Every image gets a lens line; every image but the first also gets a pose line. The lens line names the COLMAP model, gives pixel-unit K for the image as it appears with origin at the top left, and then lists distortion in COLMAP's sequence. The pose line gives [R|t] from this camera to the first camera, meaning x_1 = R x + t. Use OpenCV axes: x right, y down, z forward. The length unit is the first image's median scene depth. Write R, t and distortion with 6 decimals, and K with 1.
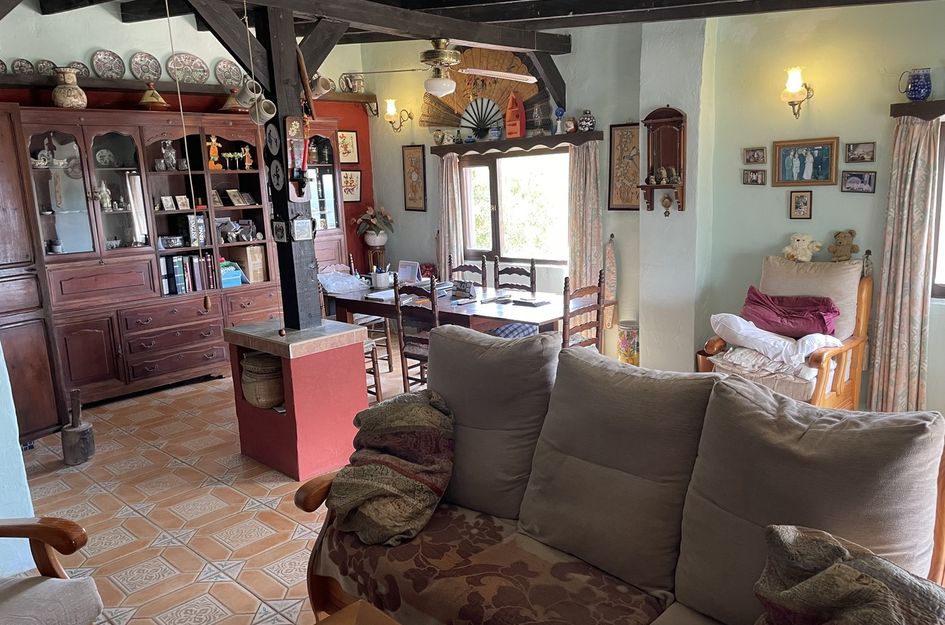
lens RADIAL K [[706.1, 0, 472.5], [0, 706.1, 312.5], [0, 0, 1]] dist [0.088233, -0.146914]
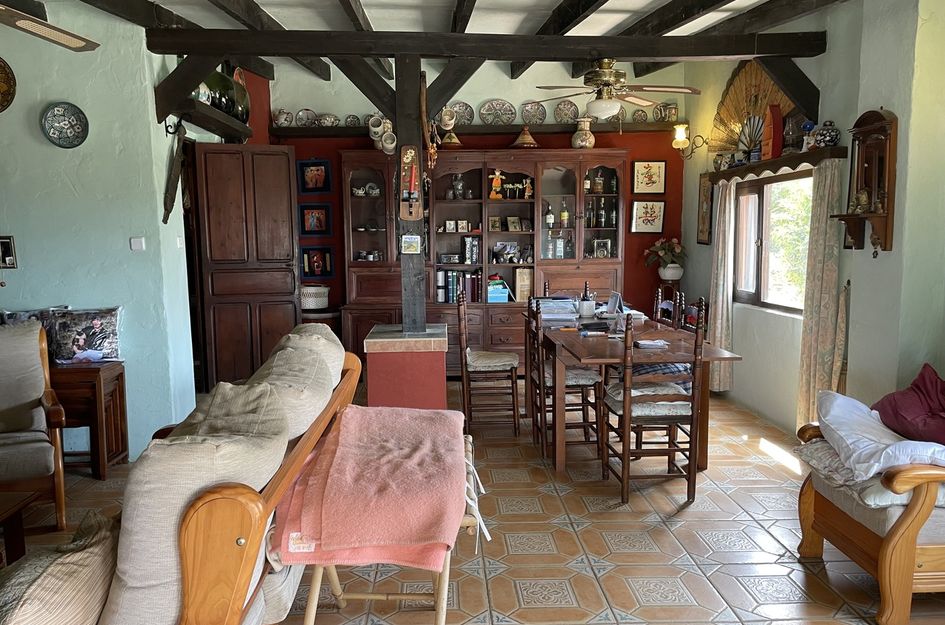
lens RADIAL K [[706.1, 0, 472.5], [0, 706.1, 312.5], [0, 0, 1]] dist [0.088233, -0.146914]
pose [[0.725905, 0.110253, -0.678901, 0.398412], [-0.147778, 0.989017, 0.002606, -0.018354], [0.671732, 0.098435, 0.734225, 0.163757]]
